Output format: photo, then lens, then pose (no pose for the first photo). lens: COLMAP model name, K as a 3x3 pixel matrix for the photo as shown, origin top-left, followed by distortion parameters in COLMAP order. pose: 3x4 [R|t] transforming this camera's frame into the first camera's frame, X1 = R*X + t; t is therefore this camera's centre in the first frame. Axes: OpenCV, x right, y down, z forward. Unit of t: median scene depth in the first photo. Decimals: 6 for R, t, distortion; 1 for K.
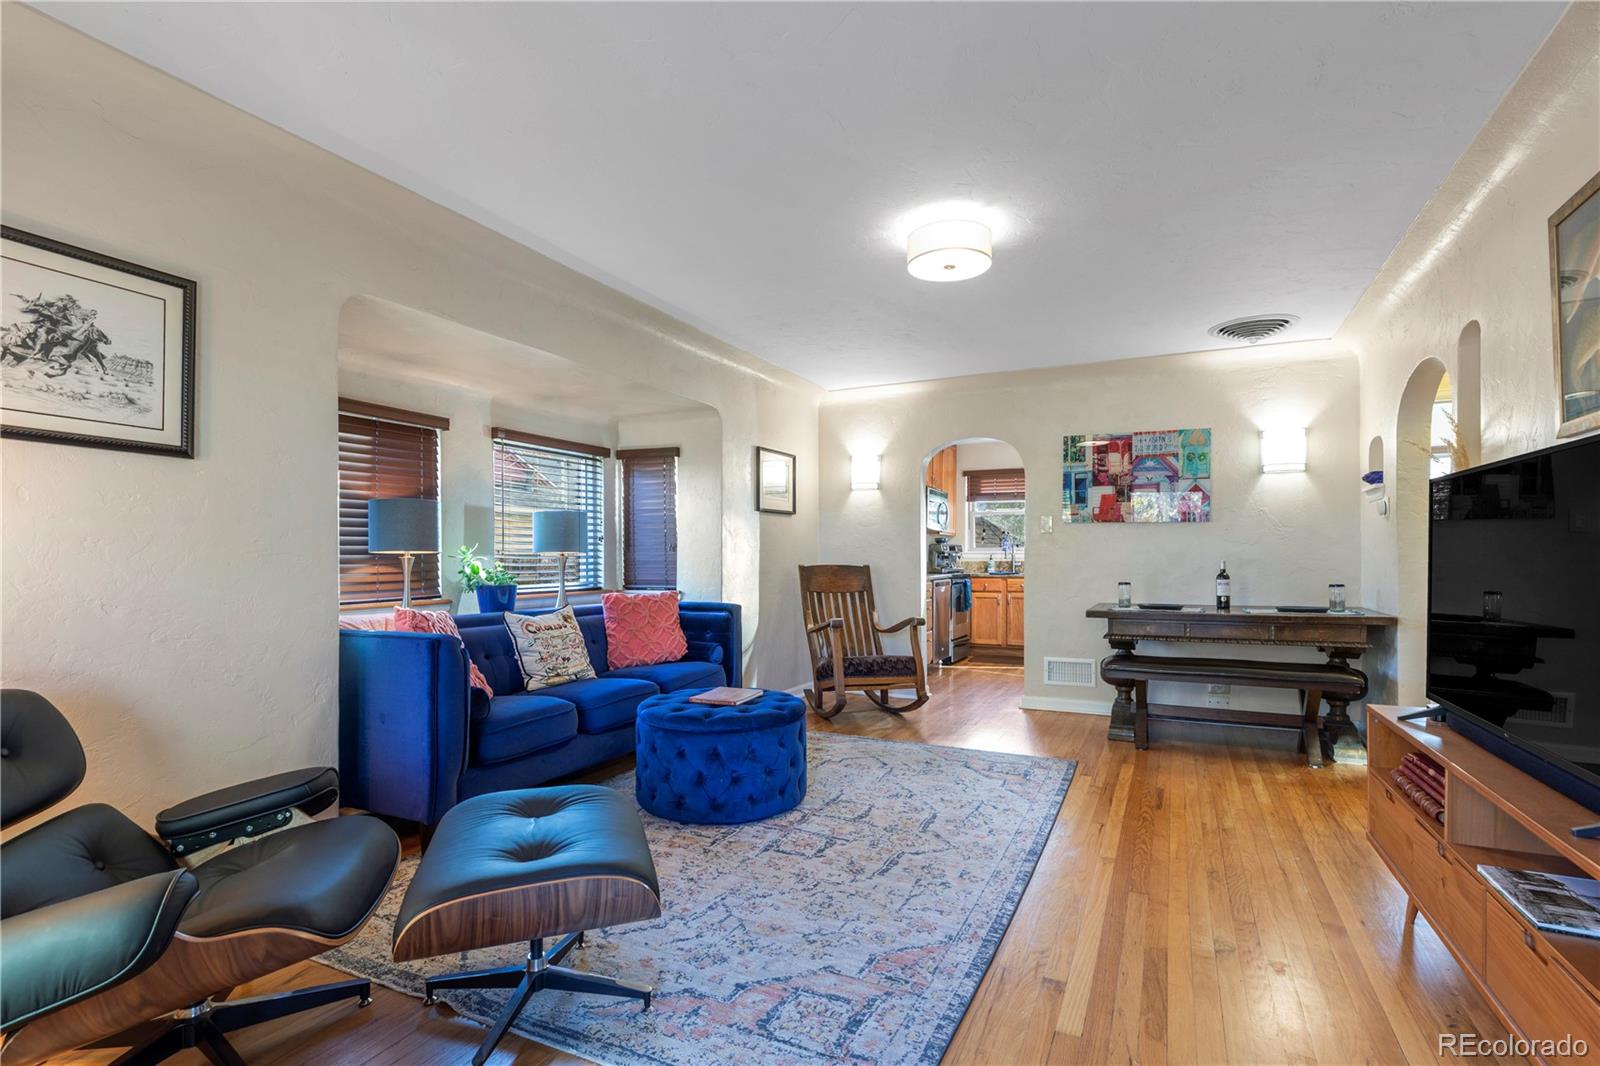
lens RADIAL K [[740.5, 0, 812.6], [0, 740.5, 557.1], [0, 0, 1]] dist [0.004206, -0.000231]
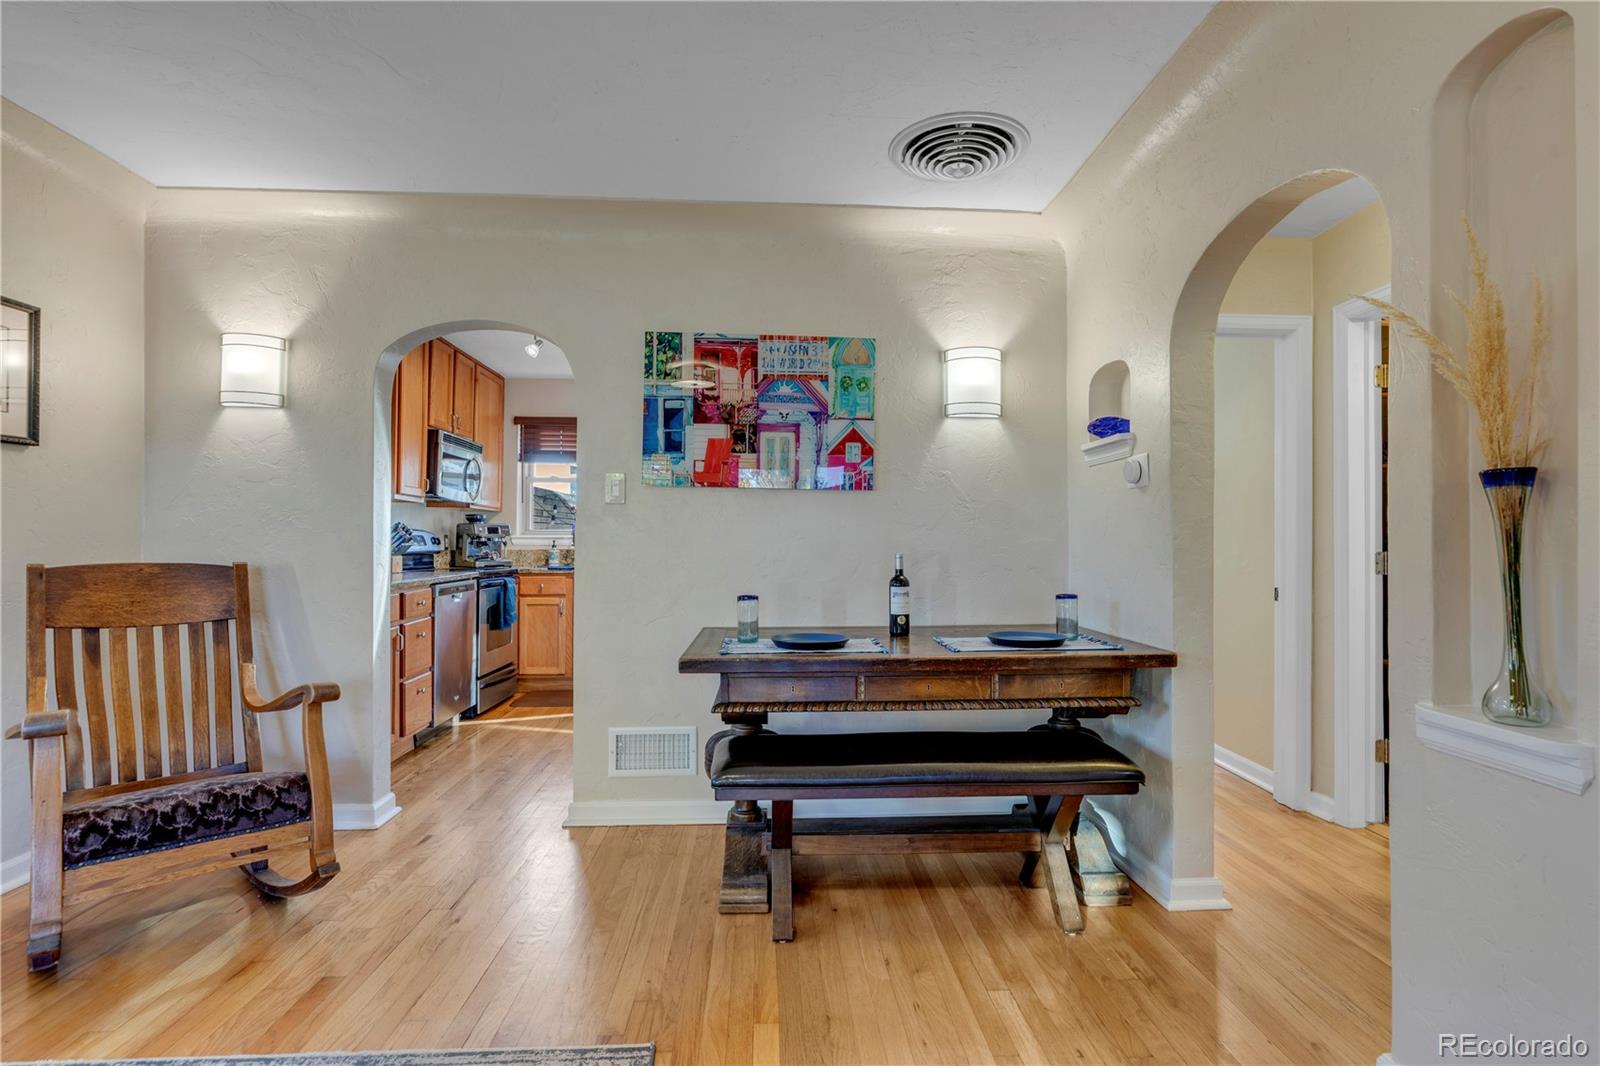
lens RADIAL K [[761.9, 0, 800.3], [0, 761.9, 537.4], [0, 0, 1]] dist [-0.005464, -0.000202]
pose [[0.877537, 0.006894, 0.479460, 0.182540], [-0.004940, 0.999974, -0.005337, -0.005479], [-0.479484, 0.002315, 0.877548, 0.480530]]
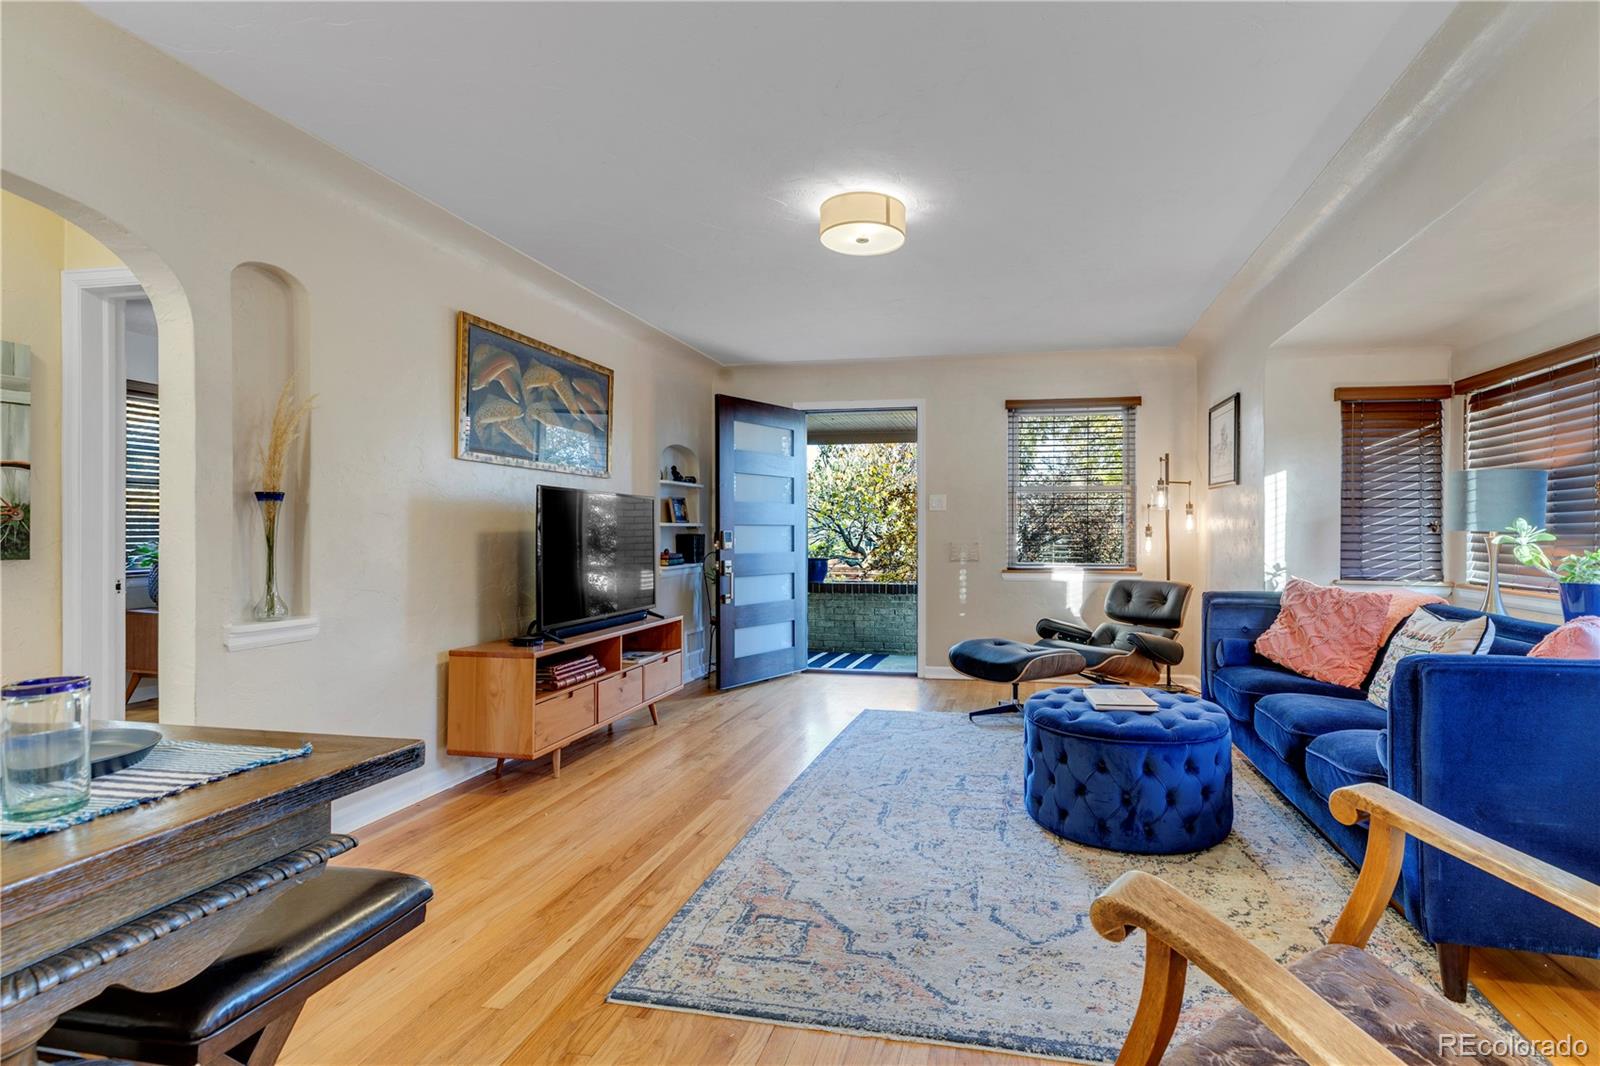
lens RADIAL K [[741.9, 0, 877.6], [0, 741.9, 531.4], [0, 0, 1]] dist [0.003806, 0.001281]
pose [[-0.965751, 0.002188, -0.259460, 0.257803], [0.002491, 0.999997, -0.000841, -0.003410], [0.259457, -0.001459, -0.965753, 1.203815]]
